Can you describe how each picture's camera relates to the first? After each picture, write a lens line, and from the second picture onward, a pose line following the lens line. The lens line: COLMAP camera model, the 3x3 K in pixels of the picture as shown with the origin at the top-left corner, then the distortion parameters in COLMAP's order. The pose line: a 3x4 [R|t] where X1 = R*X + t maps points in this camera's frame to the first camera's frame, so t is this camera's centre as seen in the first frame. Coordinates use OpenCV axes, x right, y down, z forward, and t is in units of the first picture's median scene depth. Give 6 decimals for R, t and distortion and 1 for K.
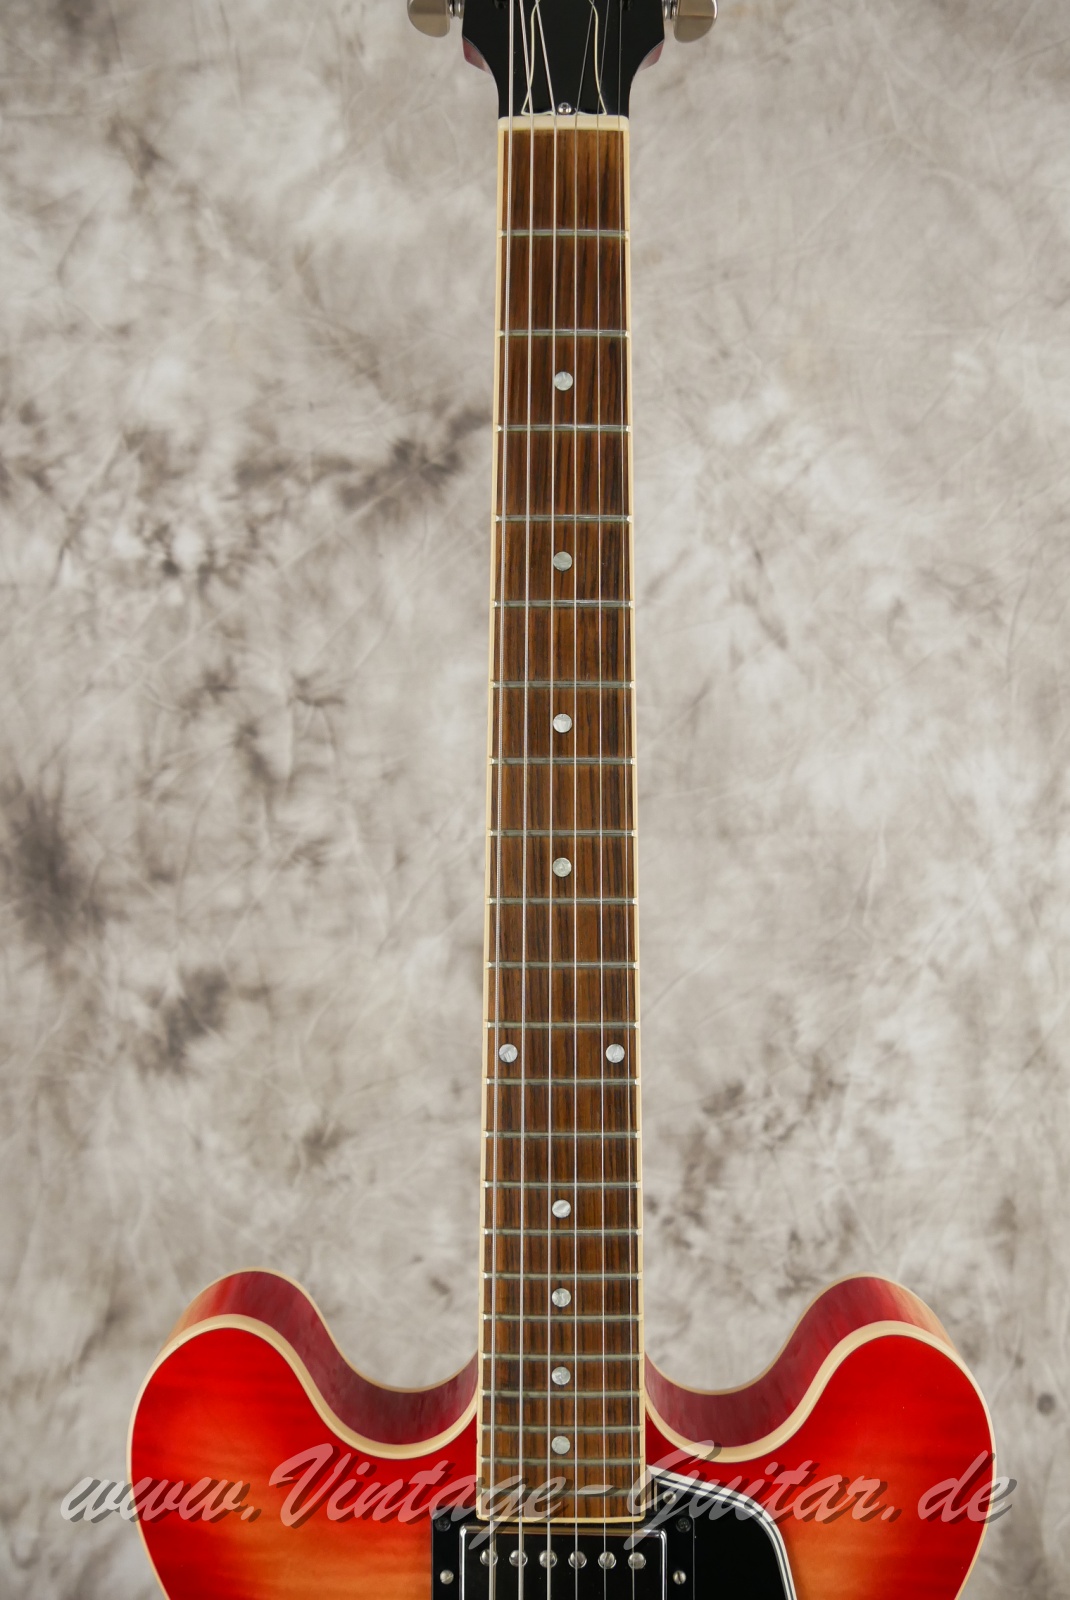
lens RADIAL K [[1397.2, 0, 529.0], [0, 1397.2, 827.9], [0, 0, 1]] dist [-0.048104, 0.001617]
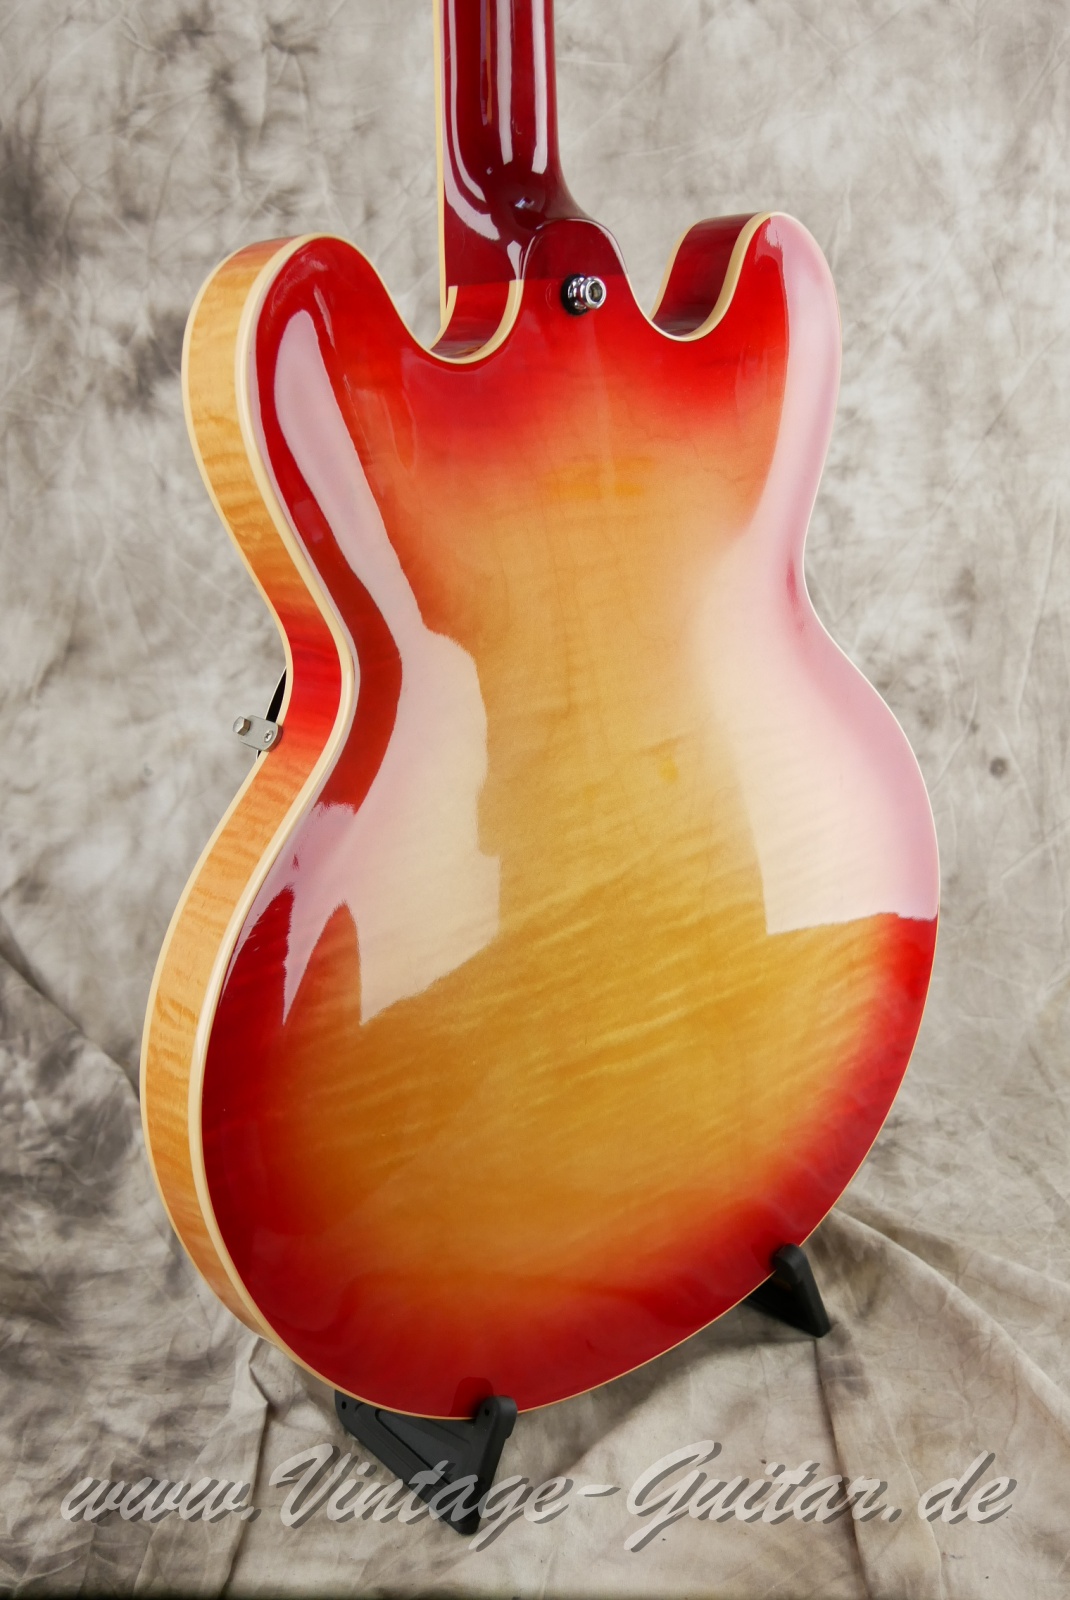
lens RADIAL K [[1876.3, 0, 510.3], [0, 1876.3, 831.0], [0, 0, 1]] dist [-0.025098, 0.000000]
pose [[0.999668, 0.023550, -0.010416, 0.034926], [-0.023214, 0.999240, 0.031299, 0.434057], [0.011145, -0.031047, 0.999456, -0.374158]]
